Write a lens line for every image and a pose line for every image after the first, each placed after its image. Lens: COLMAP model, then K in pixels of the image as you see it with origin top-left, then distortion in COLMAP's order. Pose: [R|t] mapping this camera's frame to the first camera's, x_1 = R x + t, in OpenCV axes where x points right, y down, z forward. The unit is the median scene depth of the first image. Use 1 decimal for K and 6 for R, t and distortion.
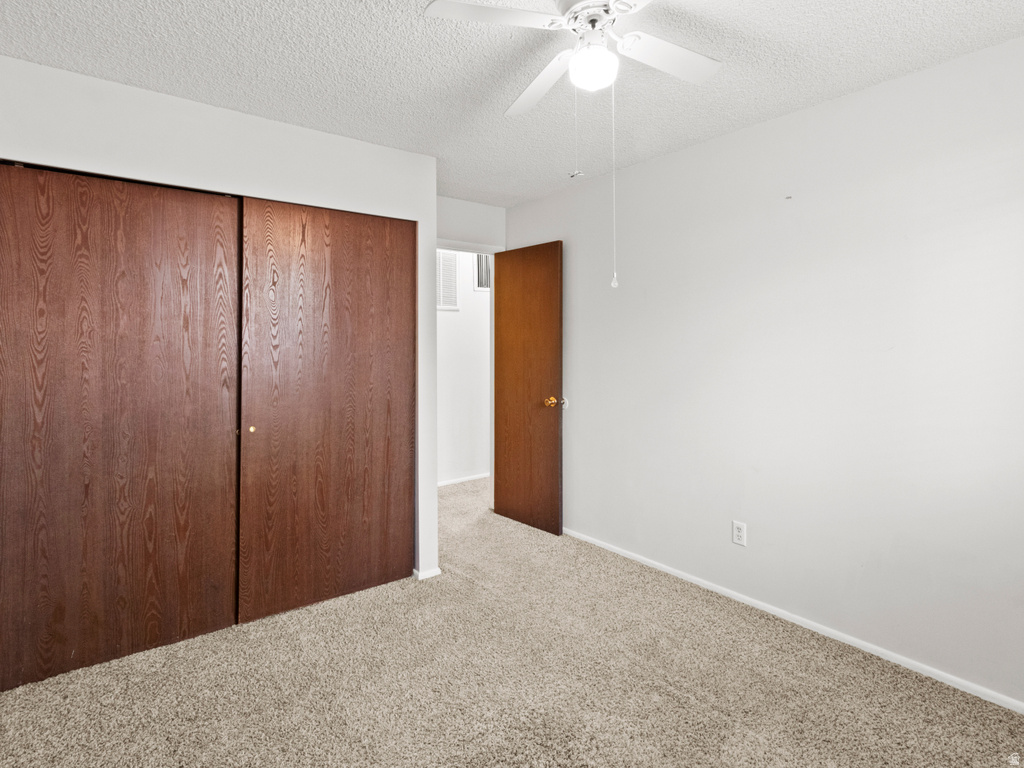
lens RADIAL K [[541.0, 0, 509.9], [0, 541.0, 343.6], [0, 0, 1]] dist [-0.015134, 0.001189]
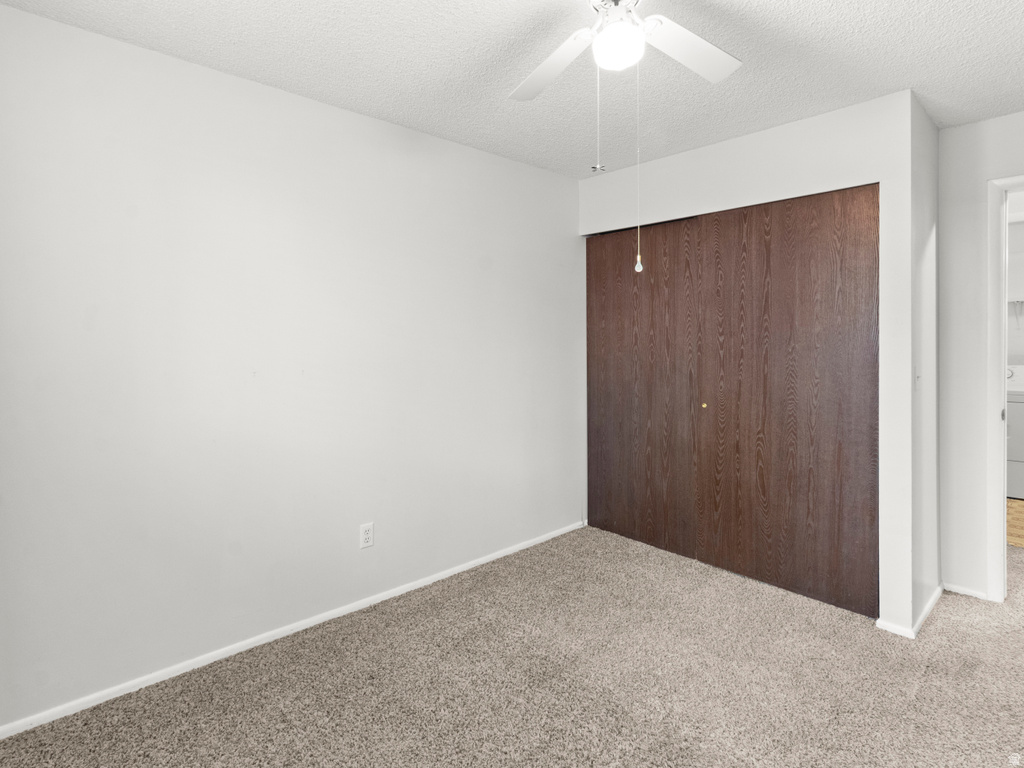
lens RADIAL K [[540.0, 0, 513.9], [0, 540.0, 340.0], [0, 0, 1]] dist [0.000349, 0.001070]
pose [[0.089911, 0.006447, -0.995929, 0.642769], [0.004233, 0.999968, 0.006855, 0.001185], [0.995941, -0.004832, 0.089880, 0.427328]]
